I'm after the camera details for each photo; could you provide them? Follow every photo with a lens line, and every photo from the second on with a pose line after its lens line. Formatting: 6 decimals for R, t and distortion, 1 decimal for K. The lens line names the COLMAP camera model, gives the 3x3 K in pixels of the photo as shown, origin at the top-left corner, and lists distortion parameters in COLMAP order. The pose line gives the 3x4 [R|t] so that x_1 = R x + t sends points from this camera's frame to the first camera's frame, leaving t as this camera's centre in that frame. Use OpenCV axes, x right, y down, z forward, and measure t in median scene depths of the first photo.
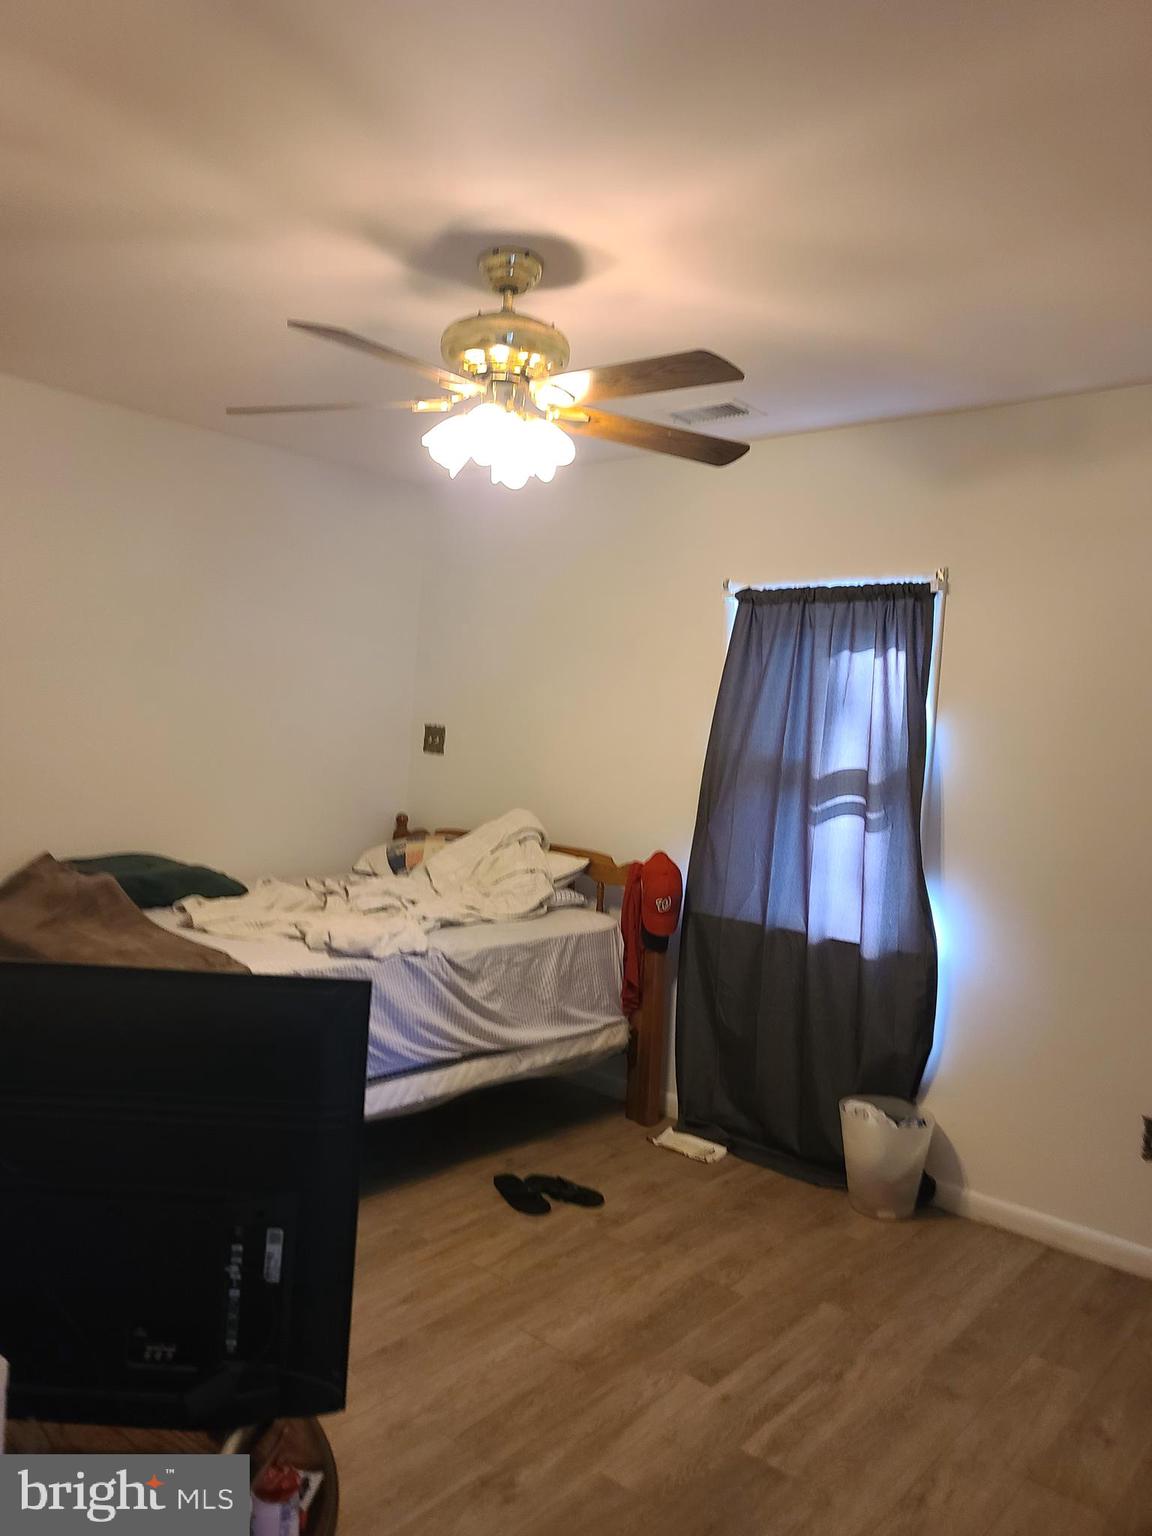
lens RADIAL K [[1131.5, 0, 573.2], [0, 1131.5, 776.3], [0, 0, 1]] dist [0.068500, -0.064976]
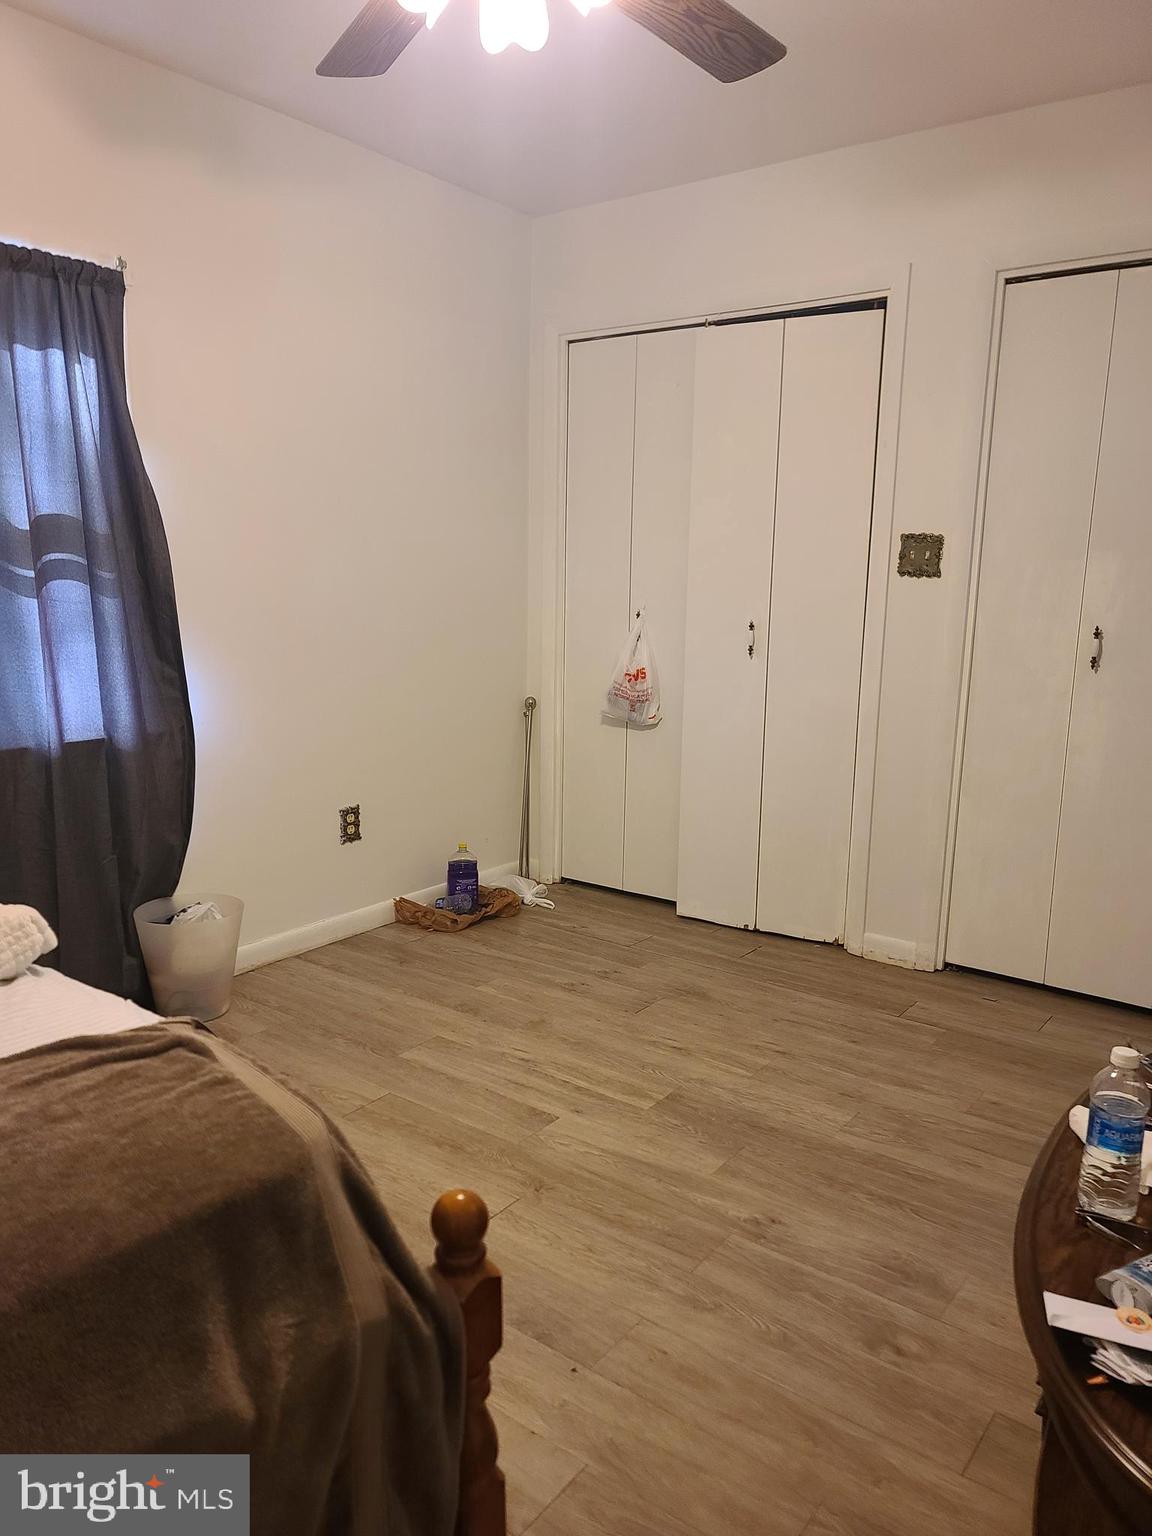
lens RADIAL K [[1131.5, 0, 573.2], [0, 1131.5, 776.3], [0, 0, 1]] dist [0.068500, -0.064976]
pose [[-0.060677, -0.245330, 0.967539, -0.768216], [0.038799, 0.968013, 0.247883, -0.018963], [-0.997403, 0.052581, -0.049218, 0.984653]]
